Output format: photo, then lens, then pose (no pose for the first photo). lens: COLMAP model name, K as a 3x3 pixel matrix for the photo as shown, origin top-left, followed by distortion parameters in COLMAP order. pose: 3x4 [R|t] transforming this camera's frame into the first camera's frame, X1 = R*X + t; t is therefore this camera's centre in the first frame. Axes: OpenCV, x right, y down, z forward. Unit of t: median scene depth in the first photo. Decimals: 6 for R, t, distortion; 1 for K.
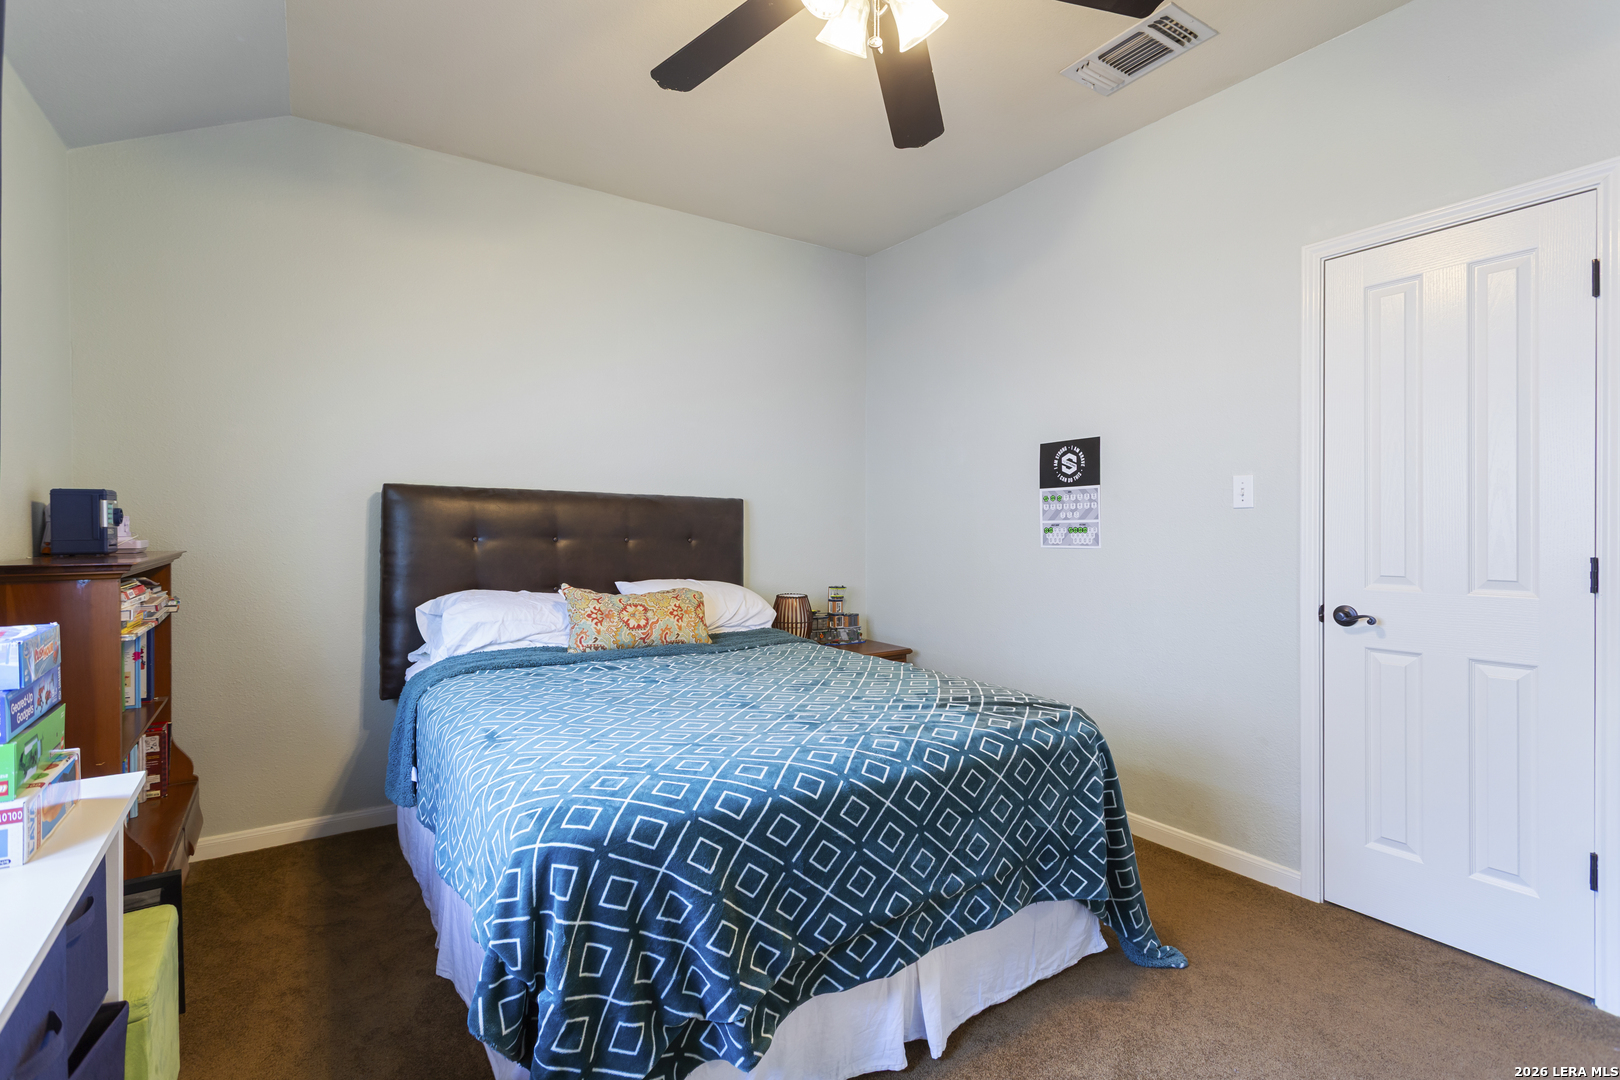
lens RADIAL K [[762.4, 0, 810.2], [0, 762.4, 526.7], [0, 0, 1]] dist [0.003920, 0.000814]
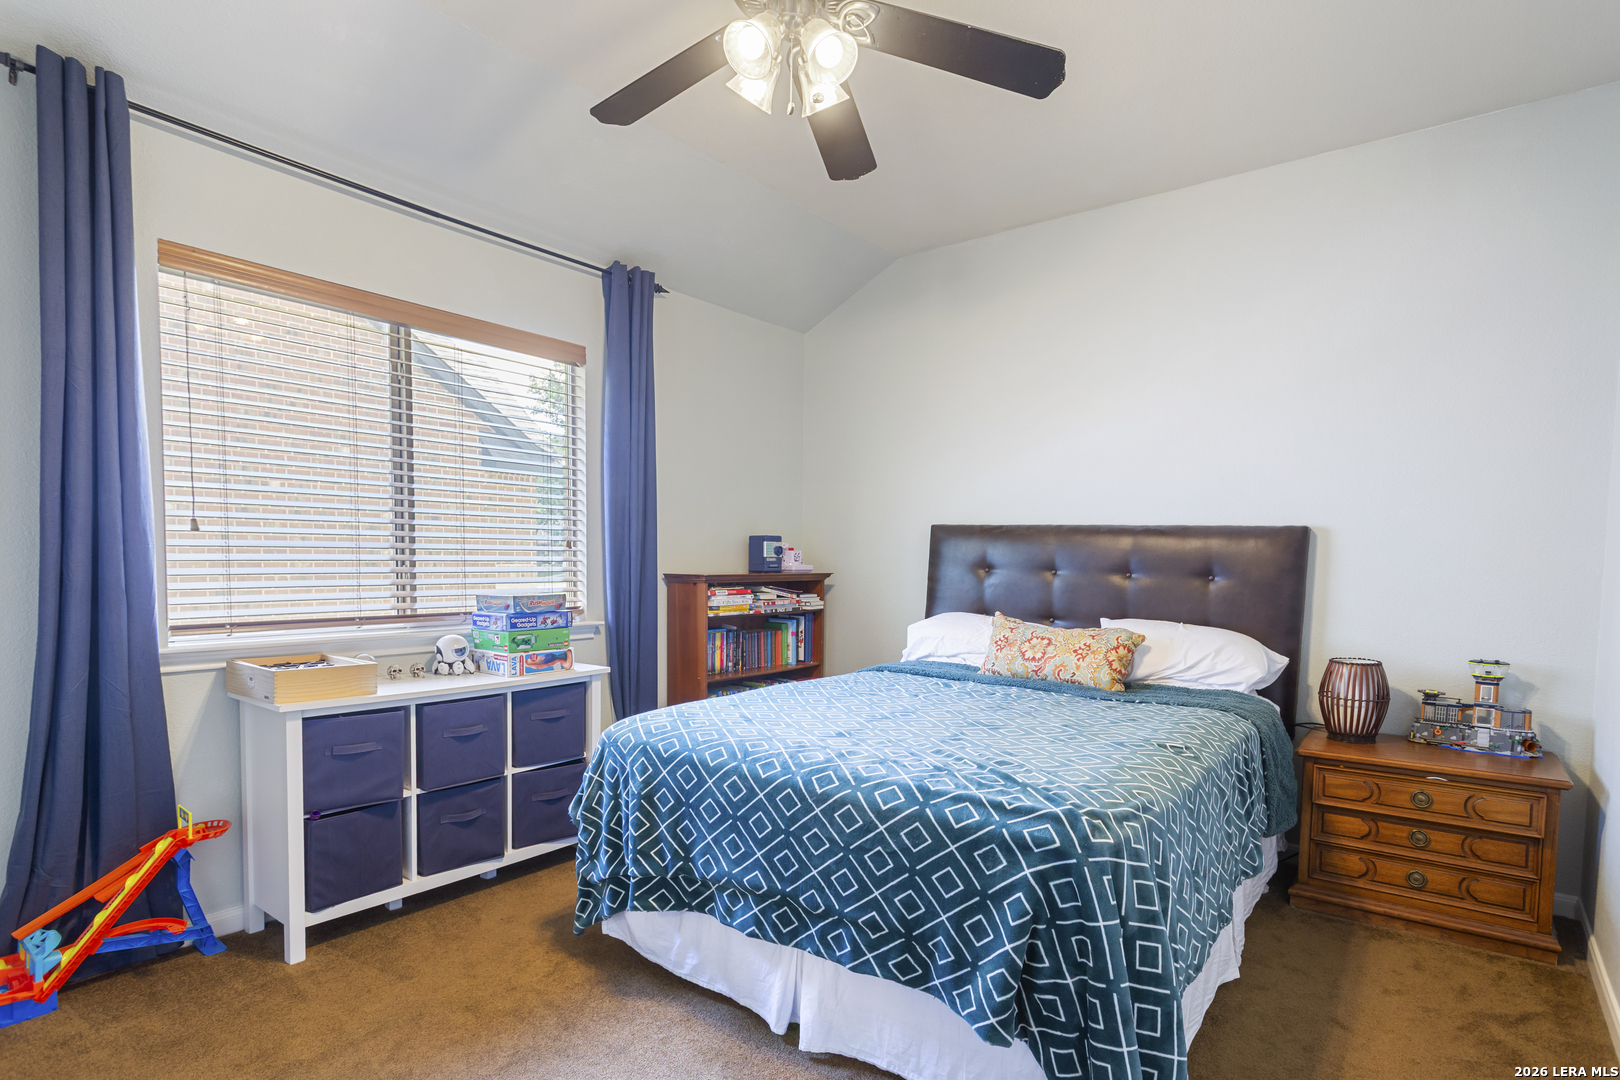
lens RADIAL K [[836.2, 0, 818.1], [0, 836.2, 558.6], [0, 0, 1]] dist [-0.001828, -0.000291]
pose [[0.322389, 0.000896, -0.946607, 0.726062], [-0.012230, 0.999920, -0.003218, 0.005300], [0.946528, 0.012615, 0.322374, 0.369915]]
